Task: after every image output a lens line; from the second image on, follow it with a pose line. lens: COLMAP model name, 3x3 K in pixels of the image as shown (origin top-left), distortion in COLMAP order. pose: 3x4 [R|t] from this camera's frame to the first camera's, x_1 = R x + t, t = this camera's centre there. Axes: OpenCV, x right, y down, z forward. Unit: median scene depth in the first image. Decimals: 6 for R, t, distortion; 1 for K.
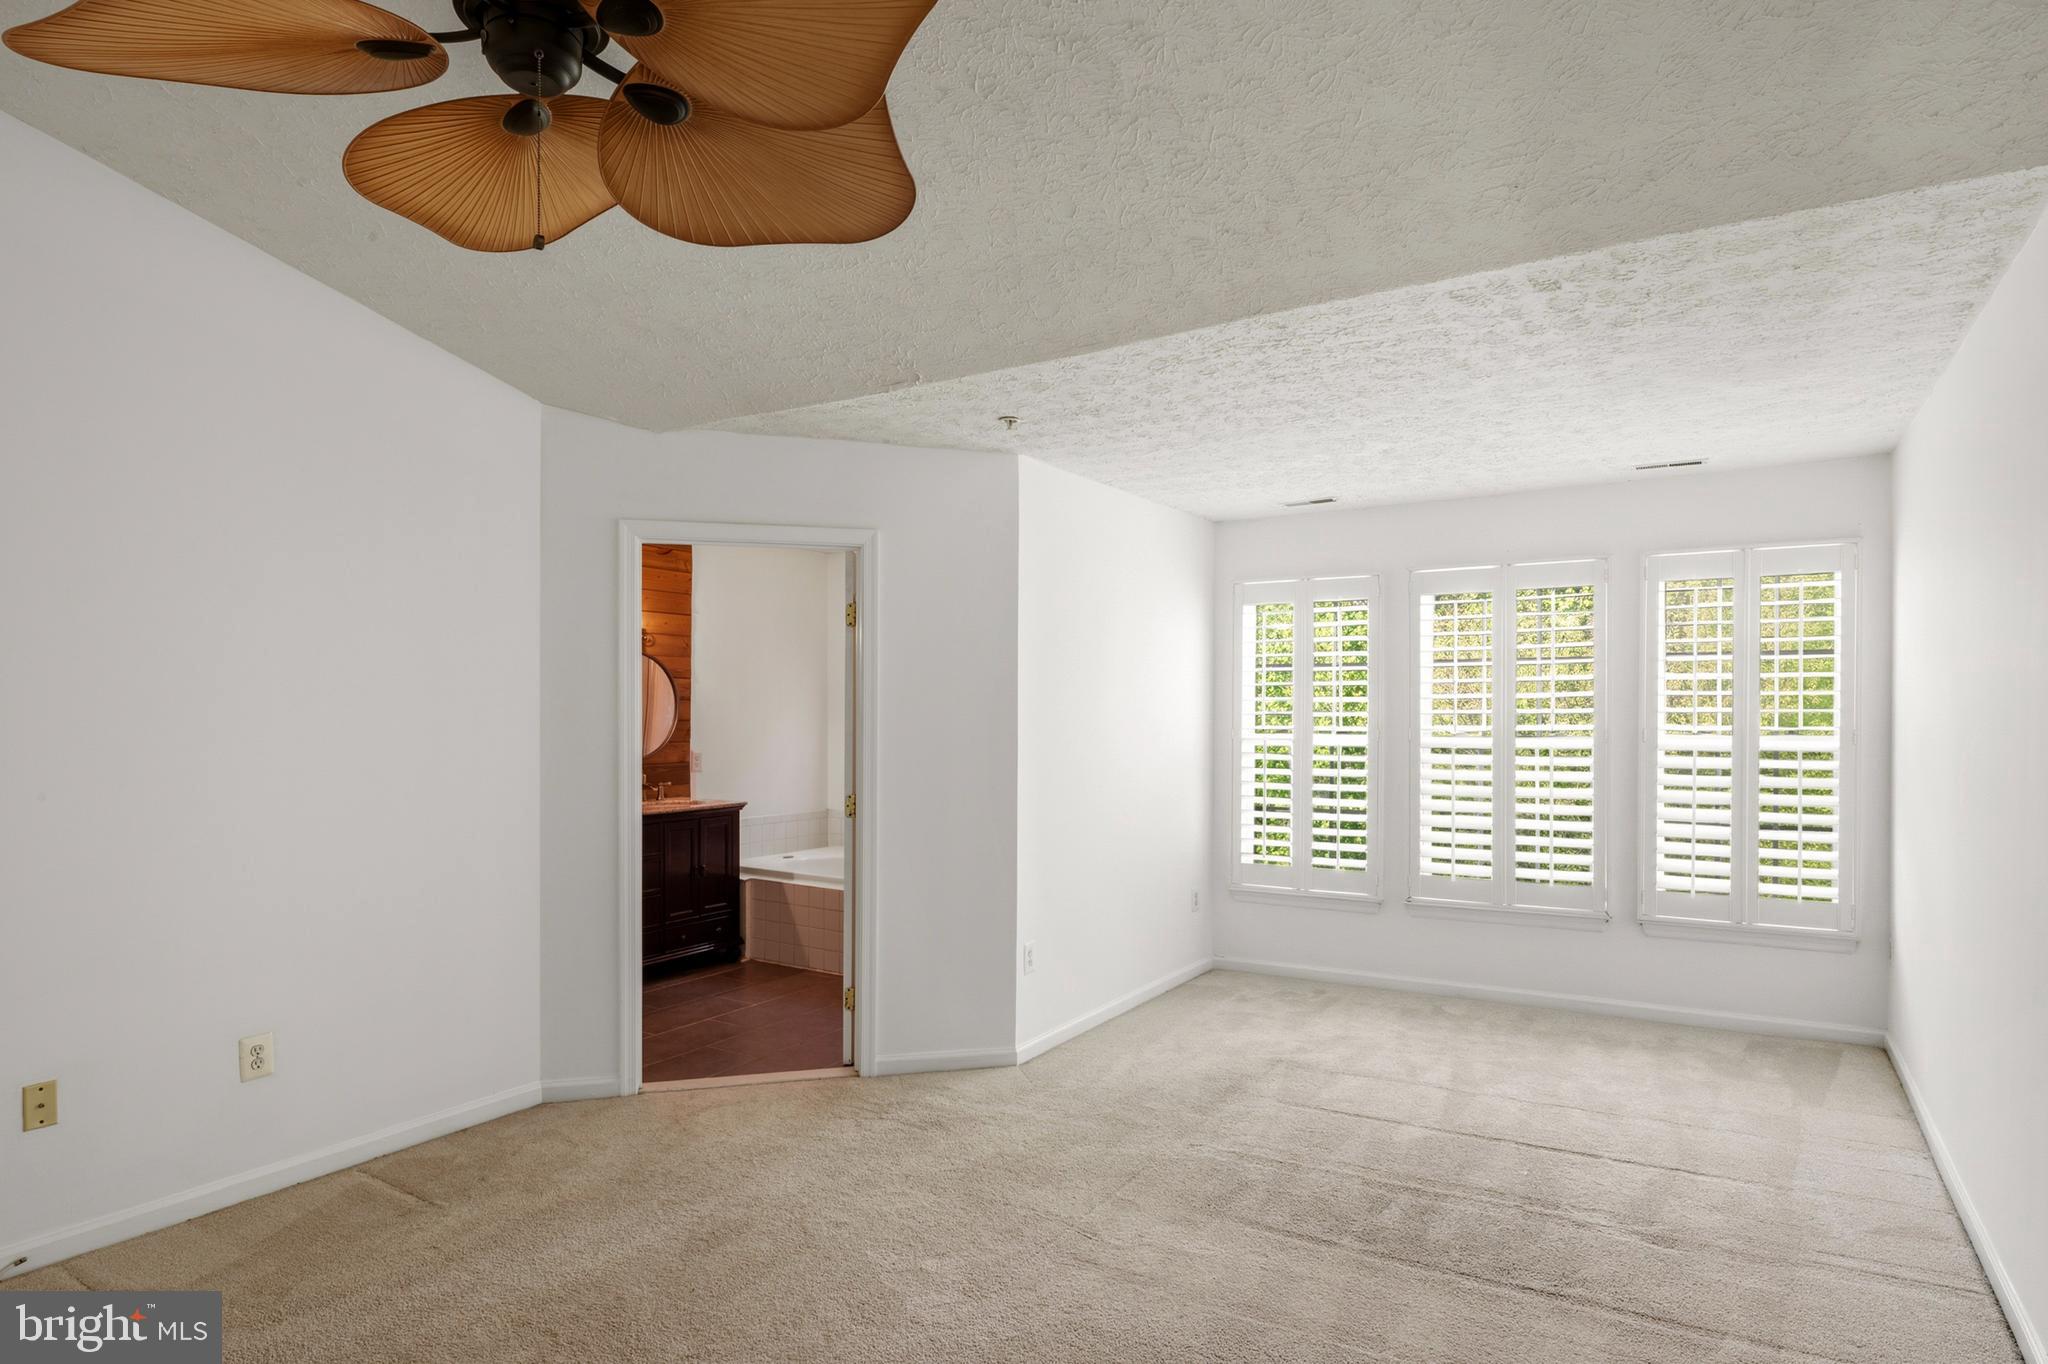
lens RADIAL K [[1150.6, 0, 1013.5], [0, 1150.6, 697.9], [0, 0, 1]] dist [0.008051, -0.000059]
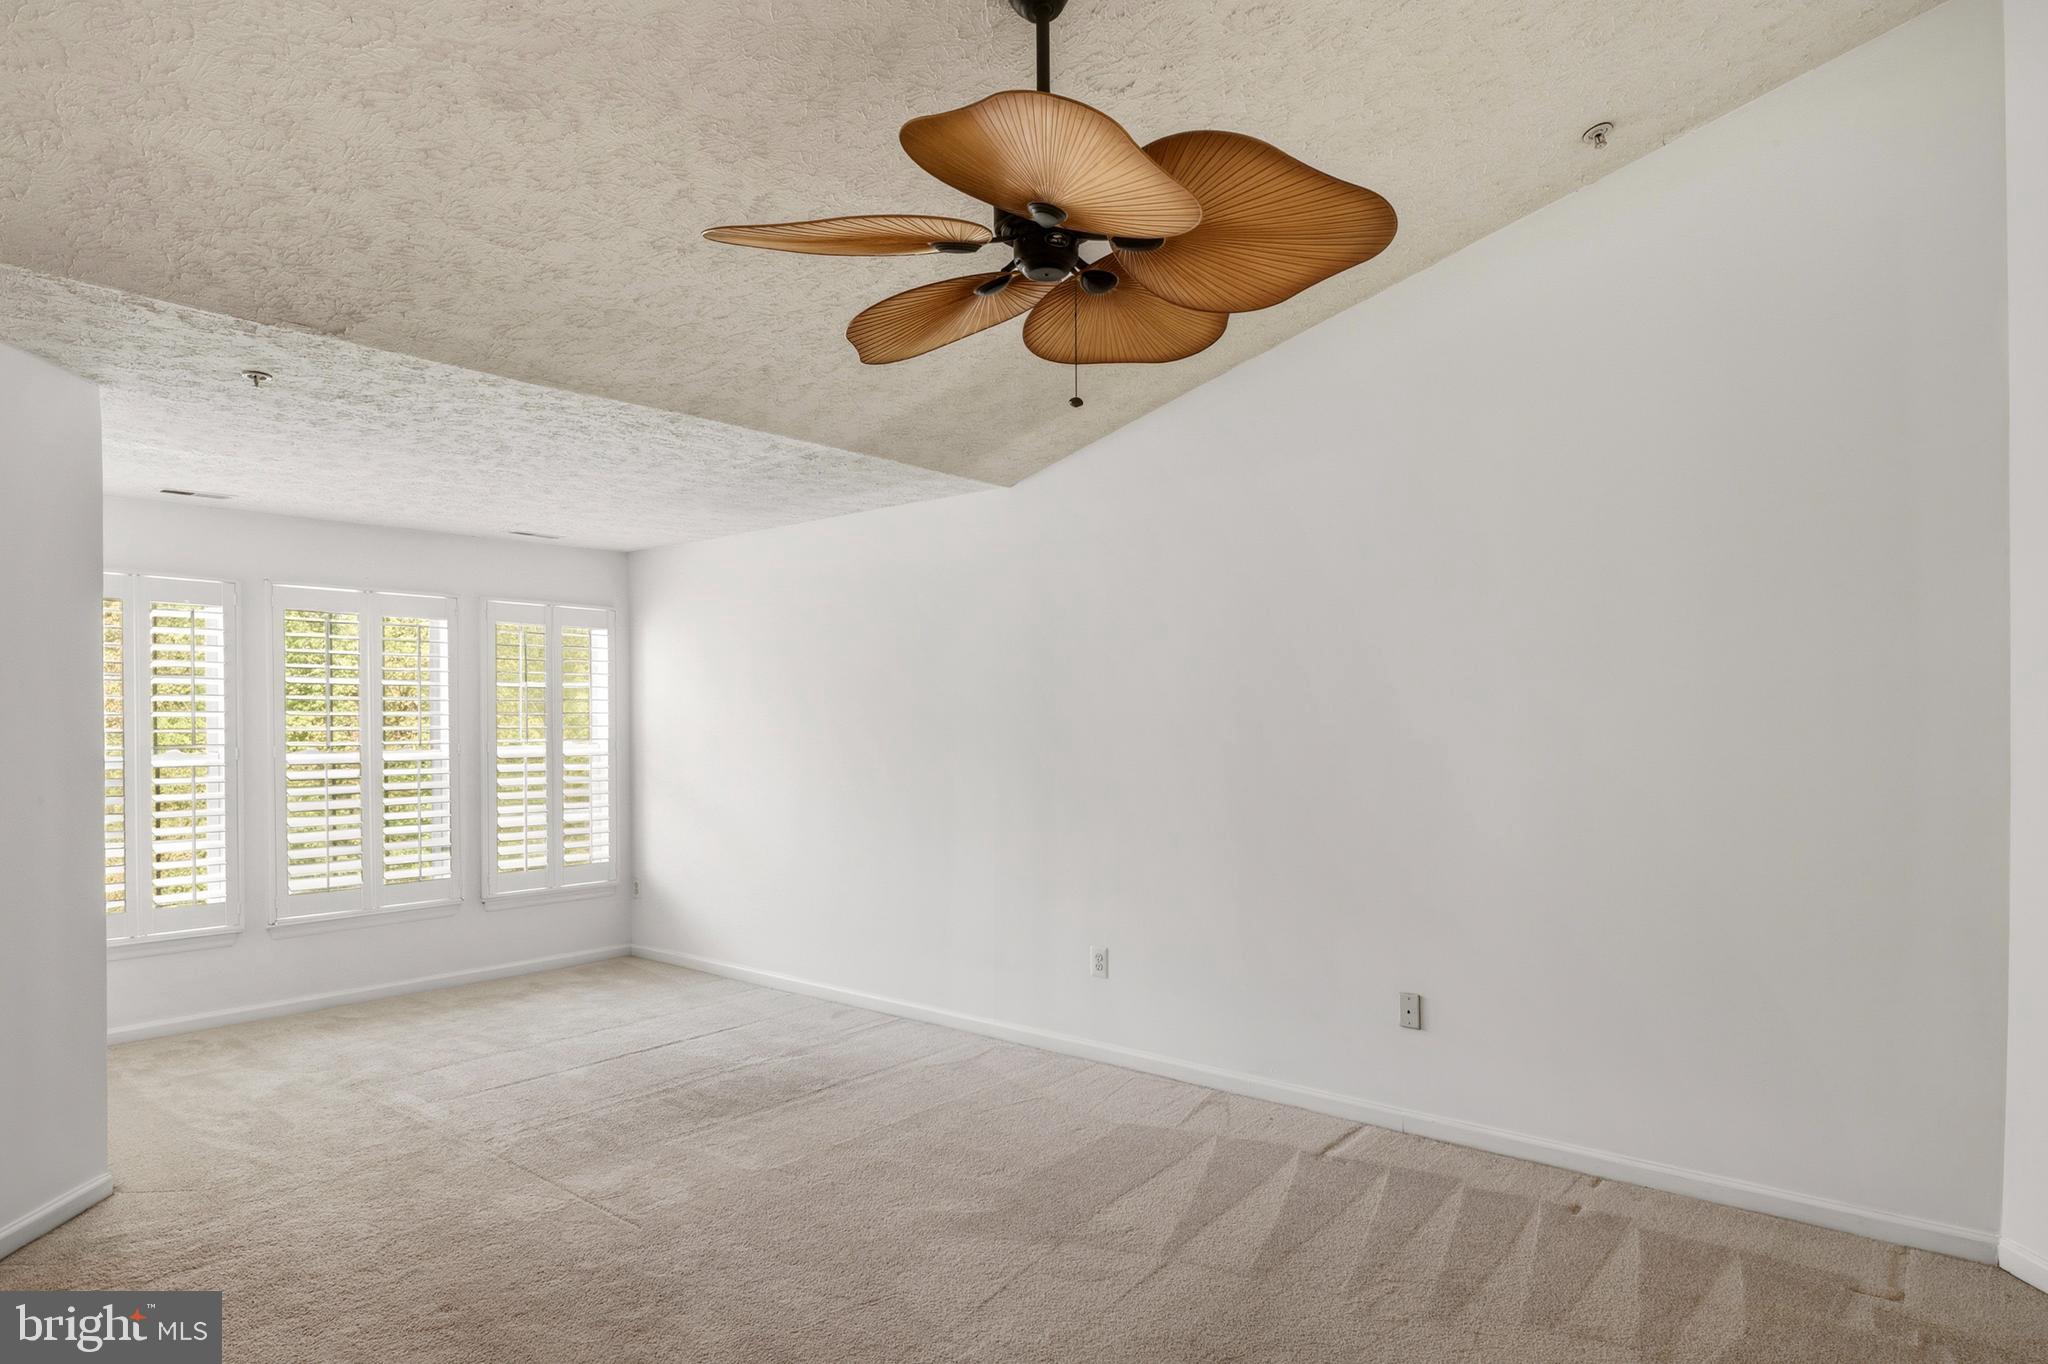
lens RADIAL K [[1150.6, 0, 1012.4], [0, 1150.6, 689.7], [0, 0, 1]] dist [0.008051, -0.000059]
pose [[0.161256, 0.032711, 0.986370, -0.631971], [-0.010913, 0.999449, -0.031360, 0.004364], [-0.986852, -0.005707, 0.161524, 0.280191]]
